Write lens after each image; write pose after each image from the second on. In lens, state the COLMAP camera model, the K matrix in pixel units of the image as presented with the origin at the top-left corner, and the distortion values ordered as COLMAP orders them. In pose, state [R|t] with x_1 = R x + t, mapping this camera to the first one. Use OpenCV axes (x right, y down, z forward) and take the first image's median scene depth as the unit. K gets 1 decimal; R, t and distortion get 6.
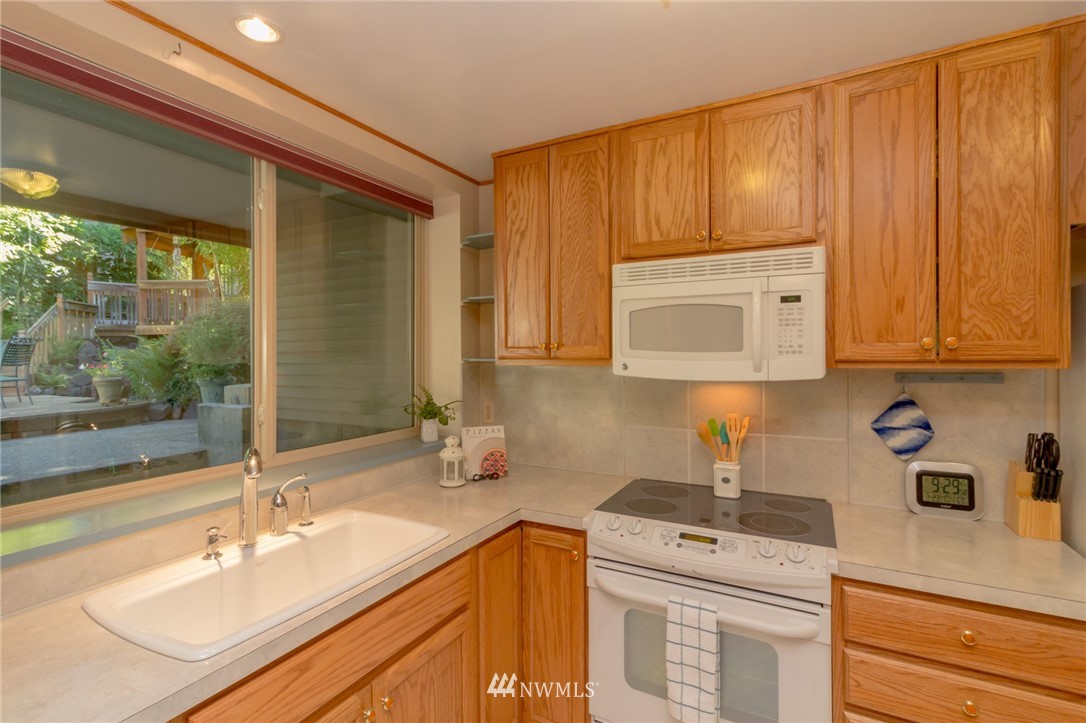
lens RADIAL K [[495.1, 0, 549.7], [0, 495.1, 355.2], [0, 0, 1]] dist [0.003258, 0.000335]
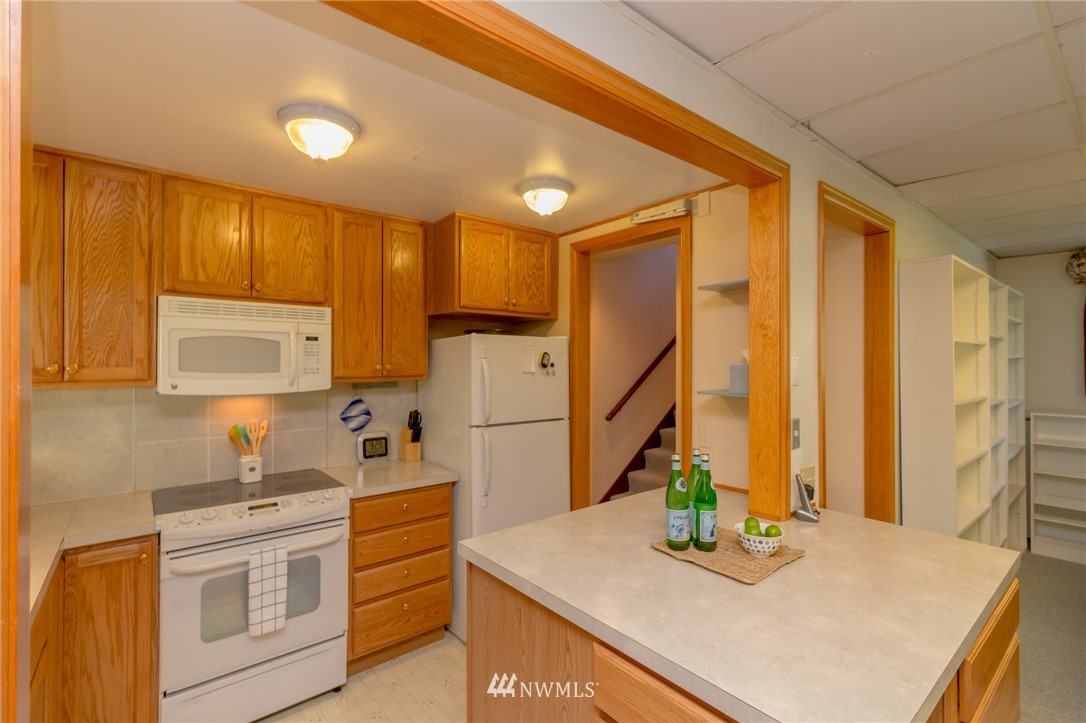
lens RADIAL K [[495.1, 0, 539.5], [0, 495.1, 362.5], [0, 0, 1]] dist [0.003258, 0.000335]
pose [[0.377076, 0.005695, 0.926165, -0.645384], [0.001849, 0.999974, -0.006901, -0.025083], [-0.926180, 0.004315, 0.377056, -0.235310]]
